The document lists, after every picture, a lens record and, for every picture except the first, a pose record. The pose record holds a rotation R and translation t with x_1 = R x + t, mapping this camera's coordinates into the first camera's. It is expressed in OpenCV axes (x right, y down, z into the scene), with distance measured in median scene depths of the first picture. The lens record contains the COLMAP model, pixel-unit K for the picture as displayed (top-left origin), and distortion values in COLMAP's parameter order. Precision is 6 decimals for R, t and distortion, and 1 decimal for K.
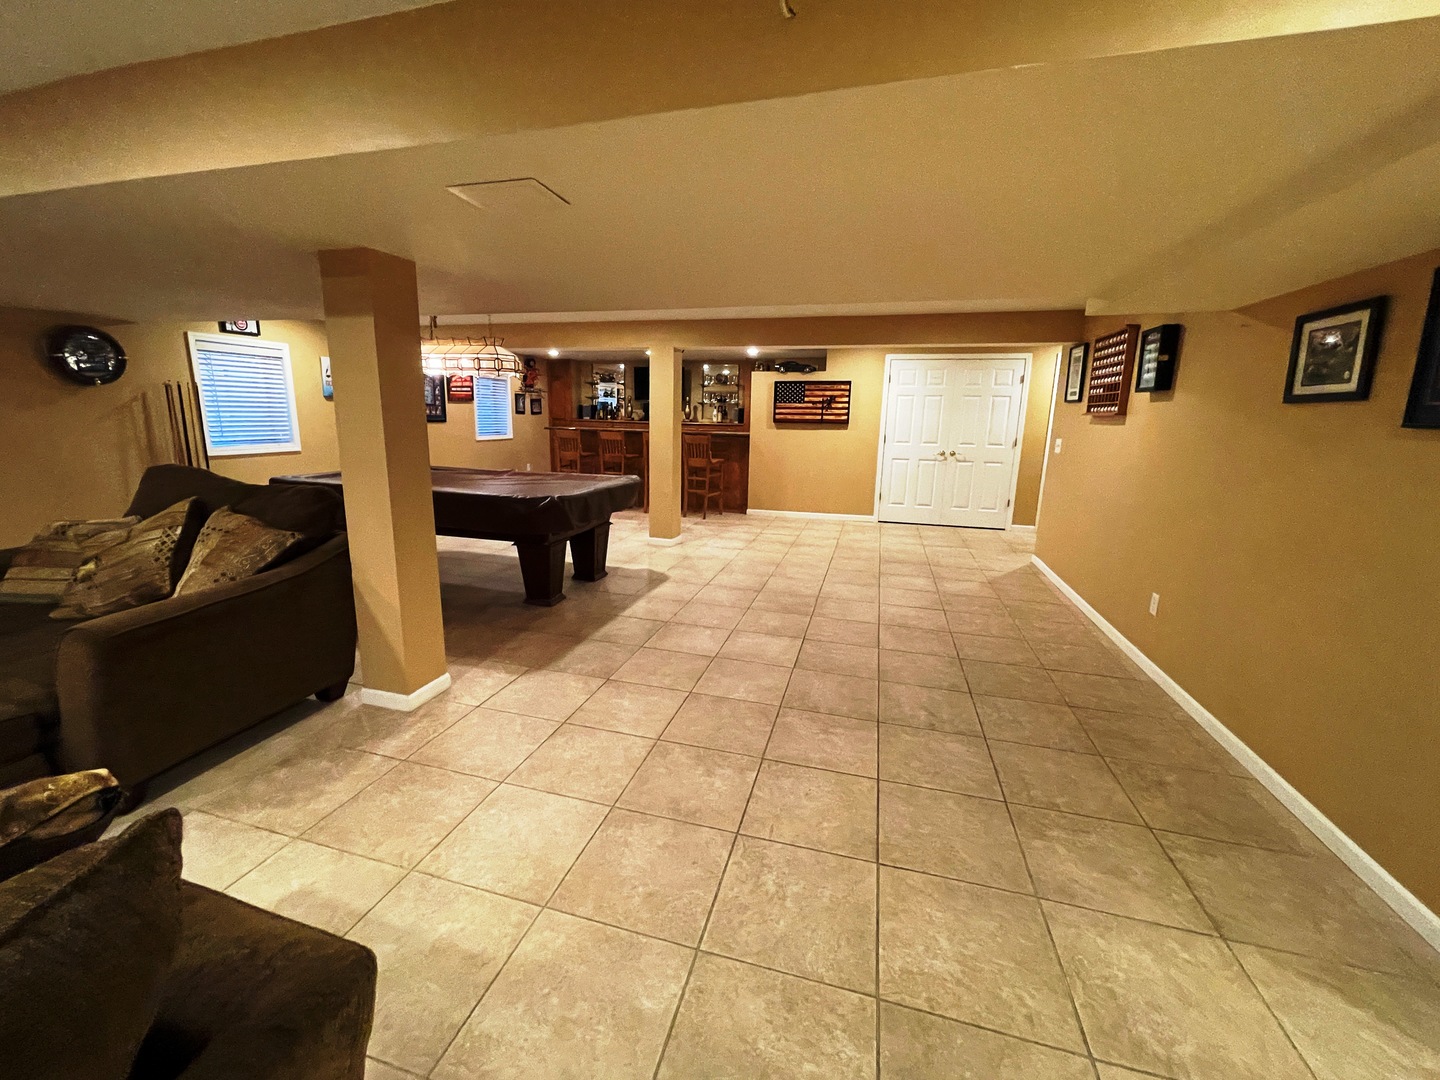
lens RADIAL K [[581.8, 0, 712.6], [0, 581.8, 530.7], [0, 0, 1]] dist [-0.009600, 0.000737]
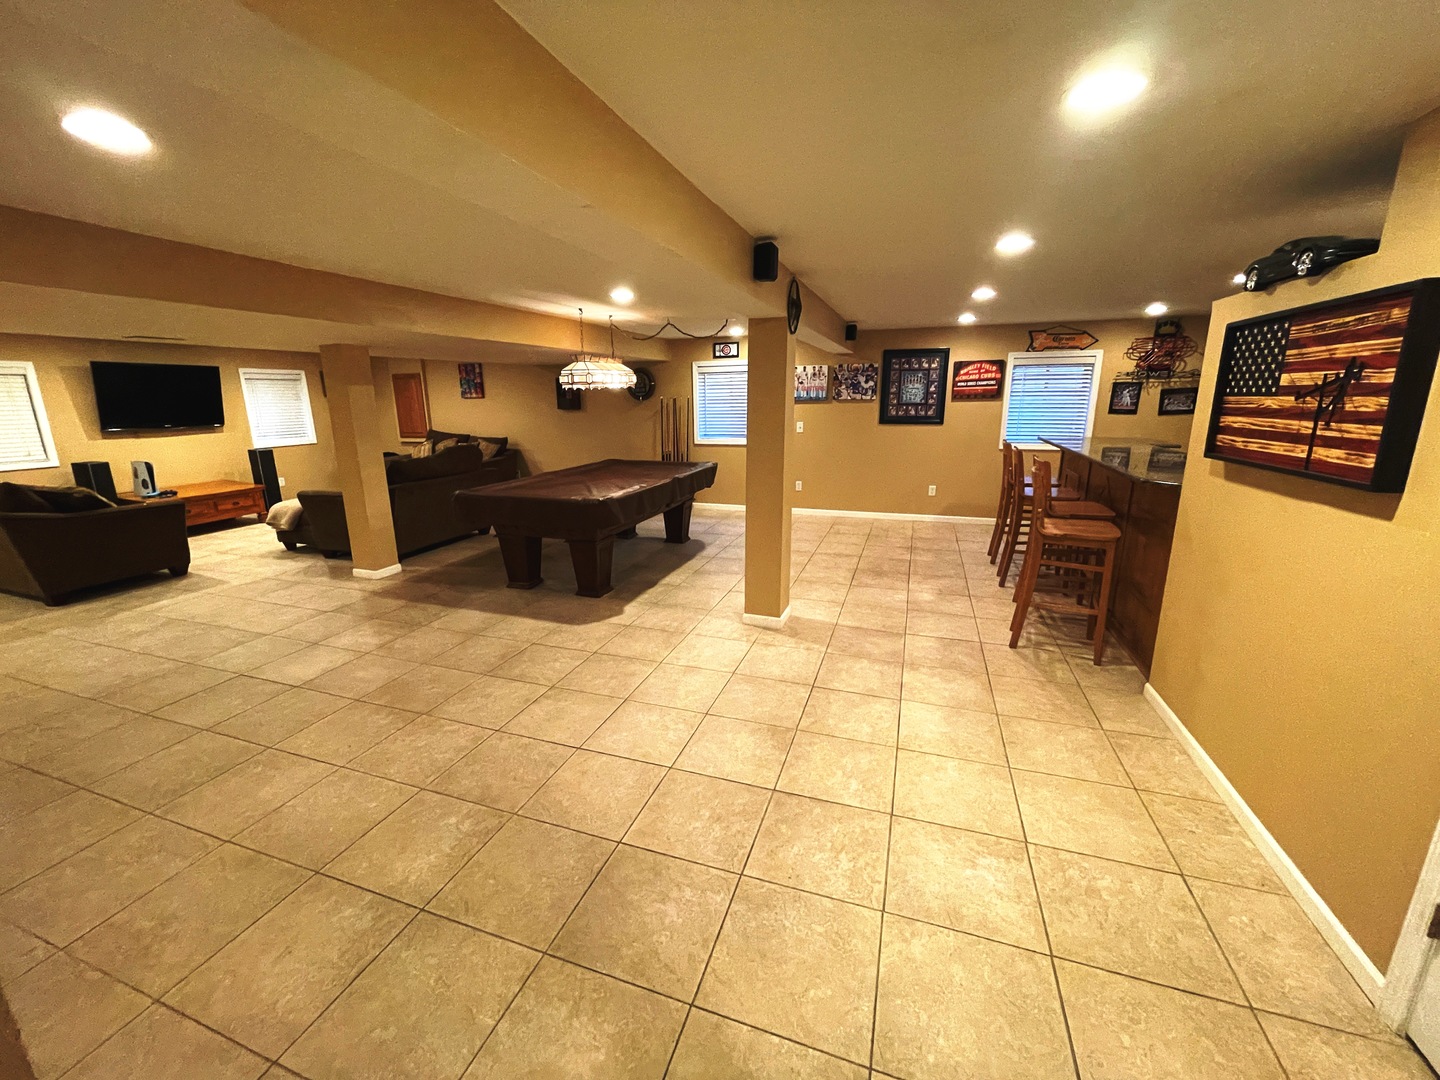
lens RADIAL K [[581.8, 0, 716.6], [0, 581.8, 535.5], [0, 0, 1]] dist [-0.009600, 0.000737]
pose [[-0.057927, 0.215718, -0.974736, 0.638455], [-0.185572, 0.957032, 0.222828, -0.241697], [0.980922, 0.193792, -0.015407, 1.093810]]
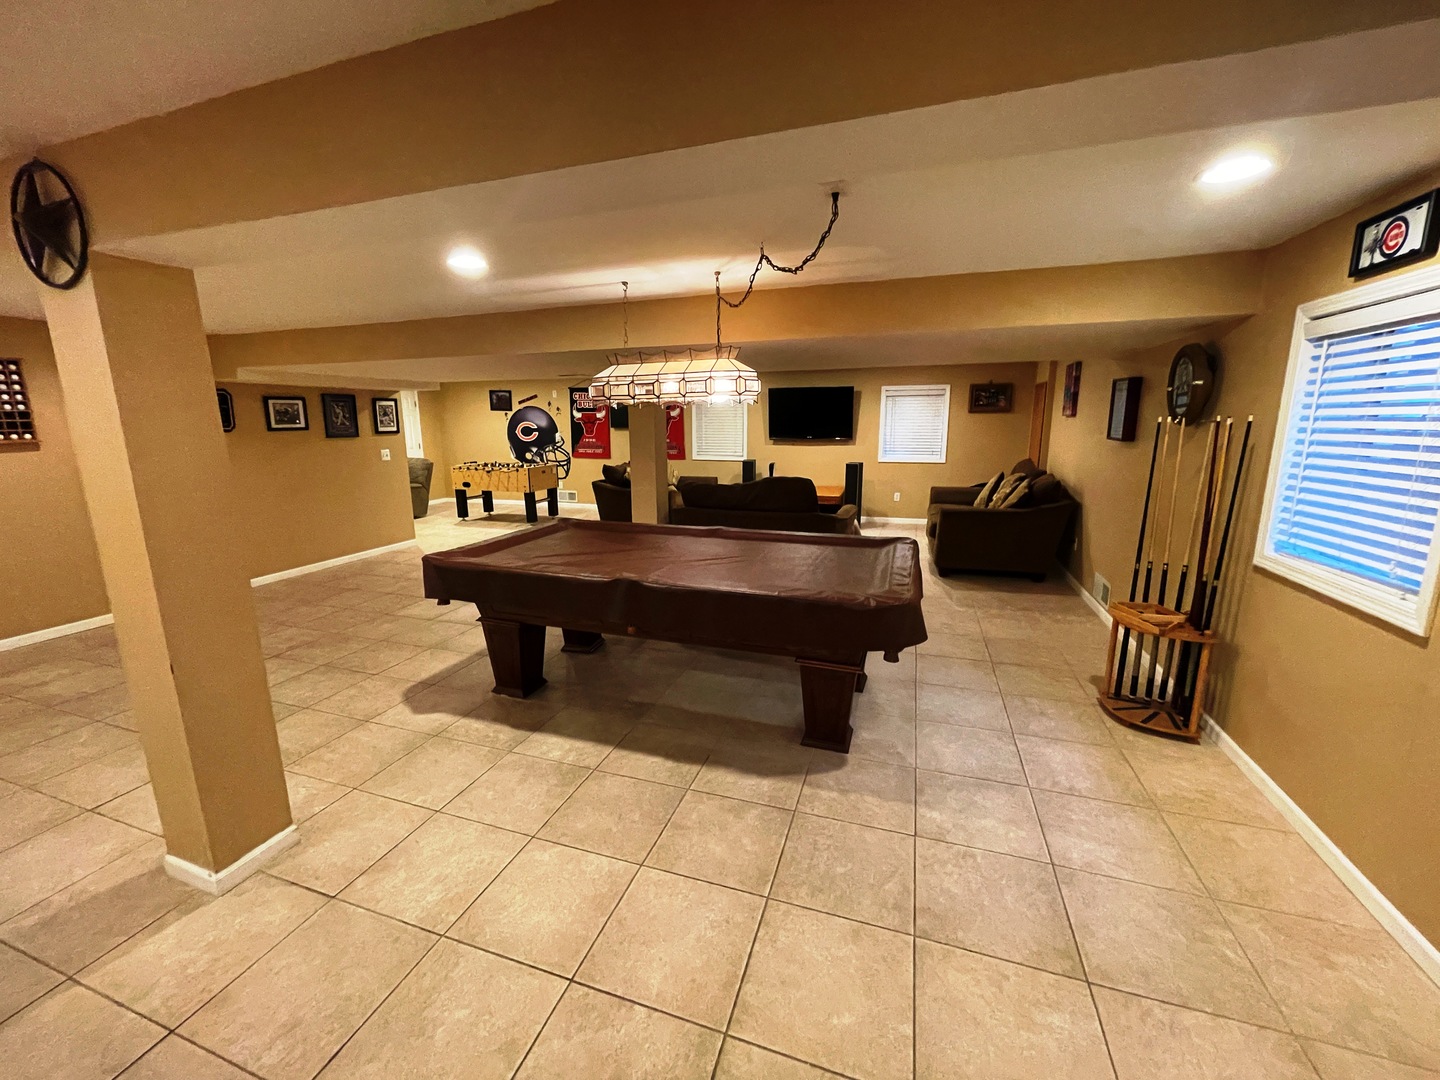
lens RADIAL K [[581.8, 0, 711.8], [0, 581.8, 537.0], [0, 0, 1]] dist [-0.009600, 0.000737]
pose [[-0.998223, -0.025958, 0.053641, -0.433111], [-0.003157, 0.921914, 0.387382, -0.327099], [-0.059508, 0.386524, -0.920358, 1.424878]]
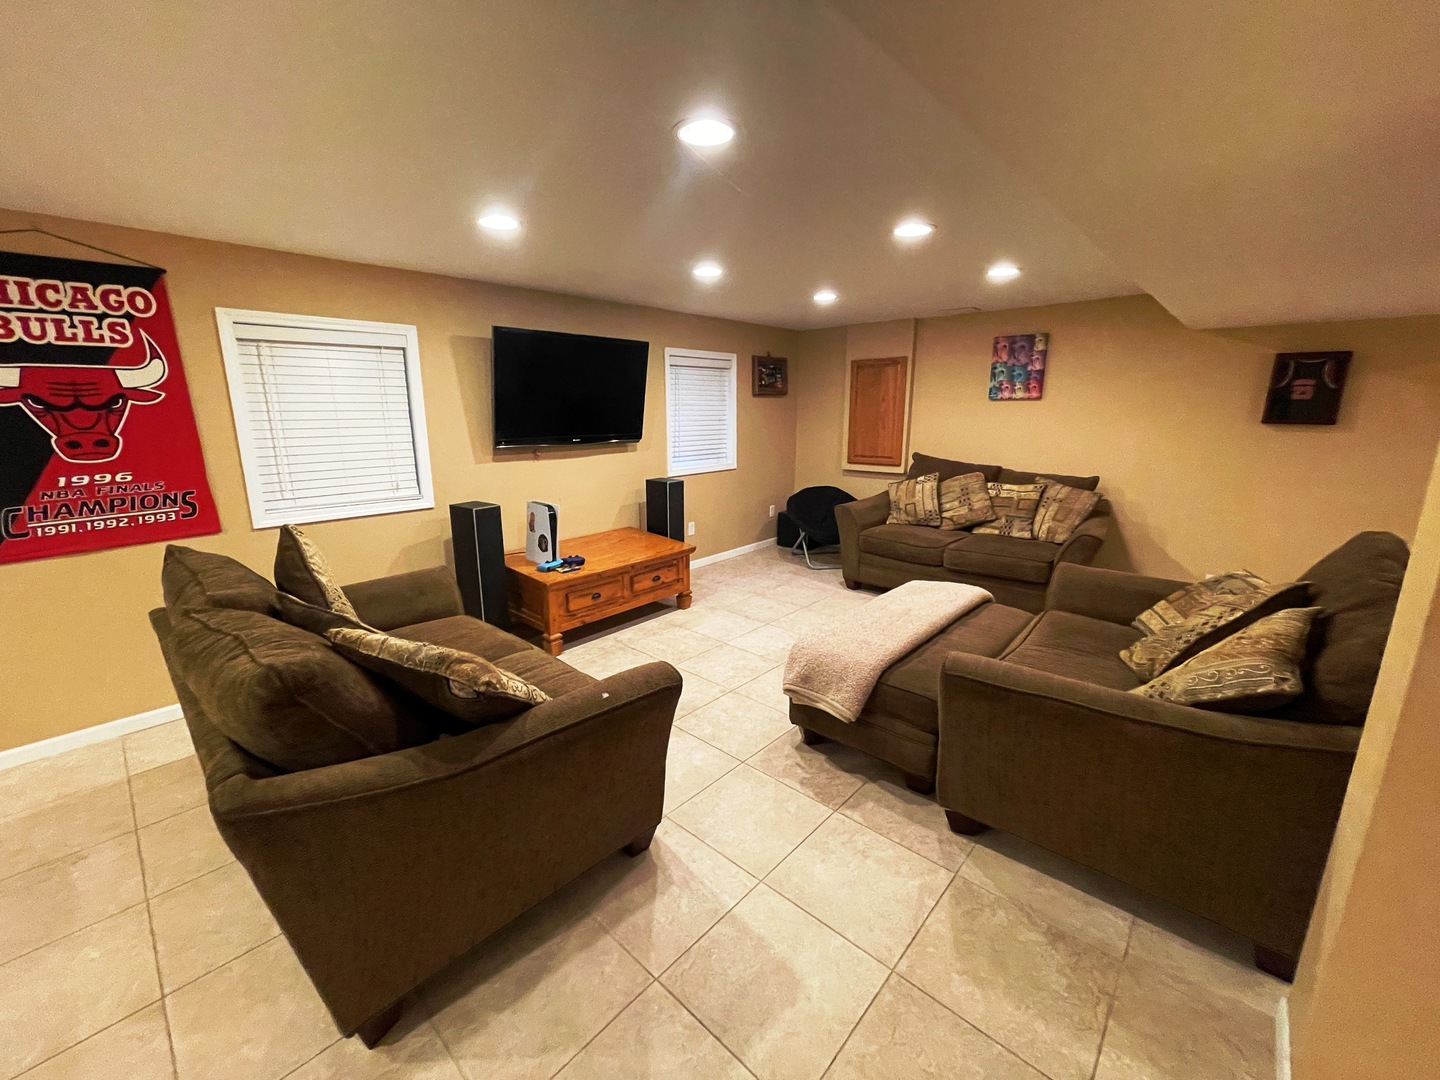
lens RADIAL K [[581.8, 0, 706.7], [0, 581.8, 536.6], [0, 0, 1]] dist [-0.009600, 0.000737]
pose [[-0.460675, 0.174015, -0.870343, 0.009378], [-0.177163, 0.942831, 0.282281, -0.087582], [0.869708, 0.284232, -0.403510, 0.317246]]
